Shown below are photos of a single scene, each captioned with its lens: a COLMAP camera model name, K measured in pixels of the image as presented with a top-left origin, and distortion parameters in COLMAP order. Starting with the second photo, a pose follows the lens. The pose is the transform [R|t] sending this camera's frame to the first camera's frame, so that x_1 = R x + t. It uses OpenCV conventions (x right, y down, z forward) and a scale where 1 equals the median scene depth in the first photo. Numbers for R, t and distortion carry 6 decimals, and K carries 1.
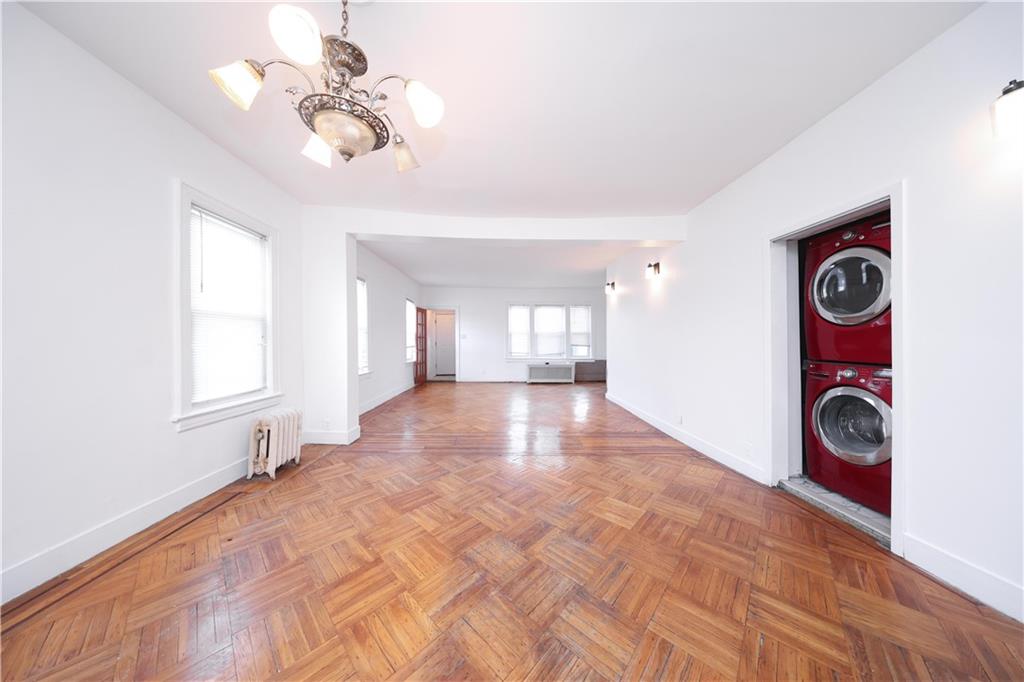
lens RADIAL K [[297.0, 0, 510.8], [0, 297.0, 340.0], [0, 0, 1]] dist [0.000237, -0.000363]
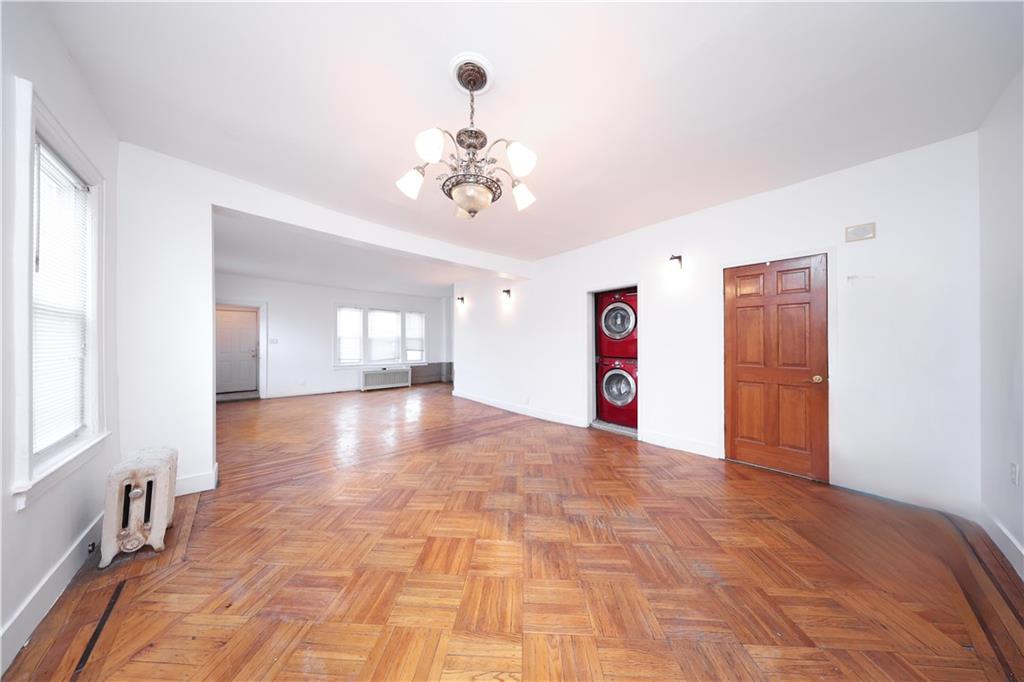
lens RADIAL K [[297.0, 0, 504.8], [0, 297.0, 342.8], [0, 0, 1]] dist [0.000237, -0.000363]
pose [[0.762736, 0.002216, 0.646706, -0.570023], [-0.000545, 0.999996, -0.002785, -0.014800], [-0.646710, 0.001772, 0.762734, -0.048248]]
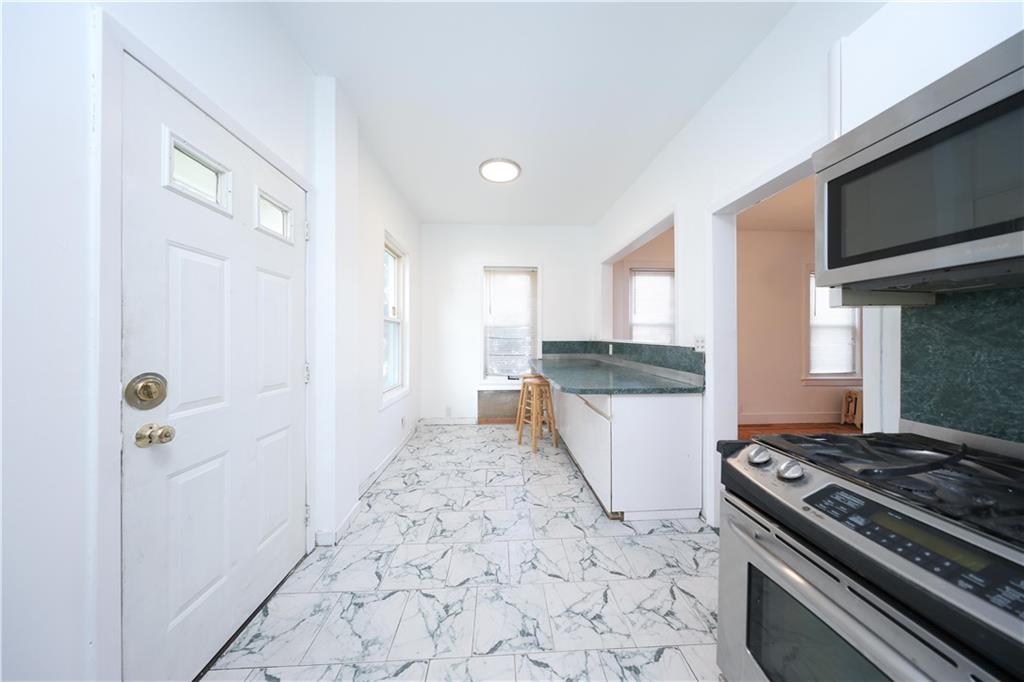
lens RADIAL K [[297.0, 0, 516.8], [0, 297.0, 342.0], [0, 0, 1]] dist [0.000237, -0.000363]
pose [[0.024469, 0.005005, -0.999688, 0.655567], [-0.007813, 0.999958, 0.004815, 0.010737], [0.999670, 0.007693, 0.024507, -0.771685]]
